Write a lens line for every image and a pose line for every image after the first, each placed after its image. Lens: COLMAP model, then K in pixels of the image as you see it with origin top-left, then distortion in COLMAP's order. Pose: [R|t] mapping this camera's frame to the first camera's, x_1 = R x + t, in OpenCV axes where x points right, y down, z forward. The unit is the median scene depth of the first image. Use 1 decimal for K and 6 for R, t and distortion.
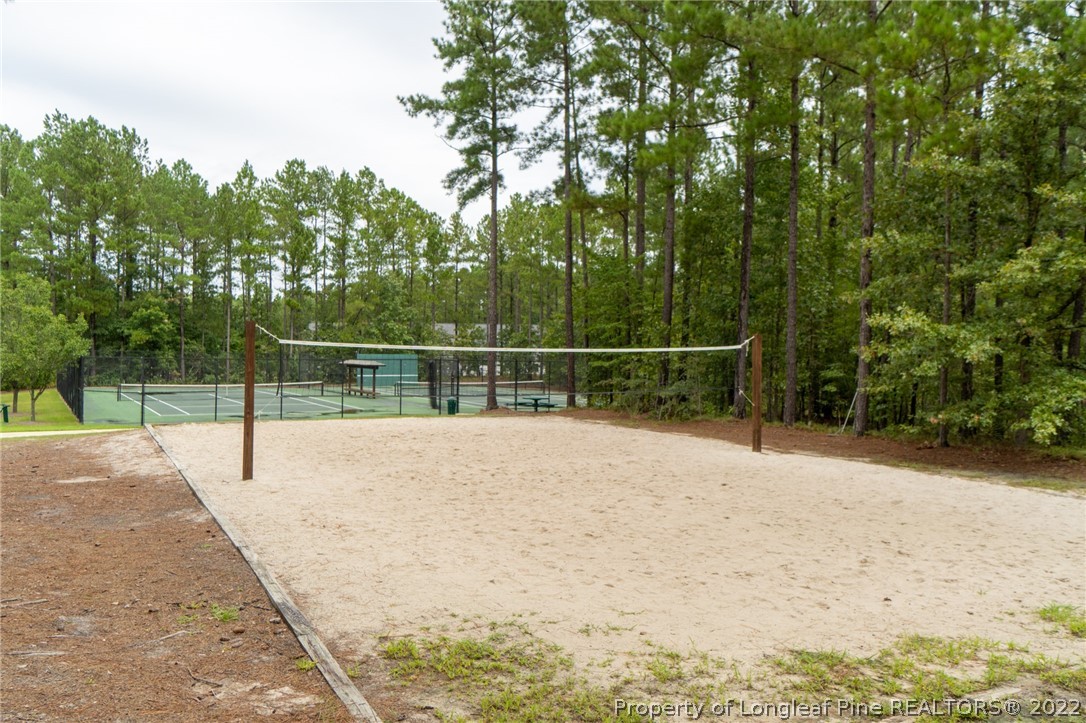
lens RADIAL K [[823.4, 0, 544.4], [0, 823.4, 359.7], [0, 0, 1]] dist [-0.002711, 0.000665]
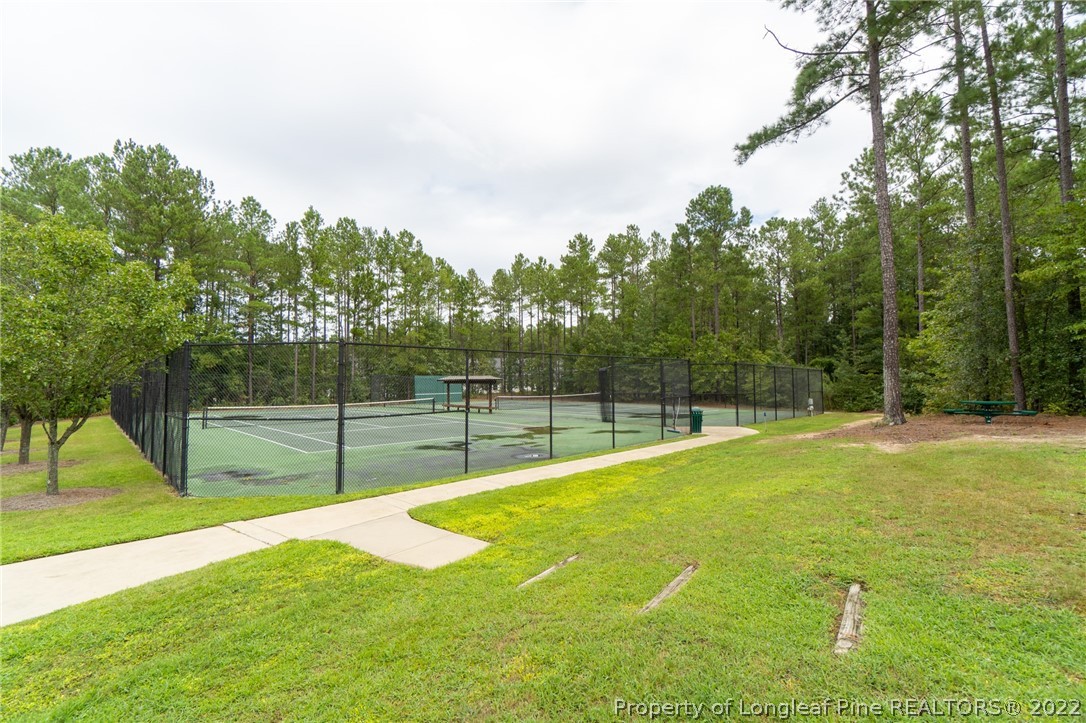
lens RADIAL K [[463.3, 0, 540.2], [0, 463.3, 361.5], [0, 0, 1]] dist [-0.004856, -0.001329]
pose [[0.976234, -0.012071, 0.216383, -0.207514], [0.023996, 0.998329, -0.052570, 0.011704], [-0.215386, 0.056513, 0.974892, 0.346272]]
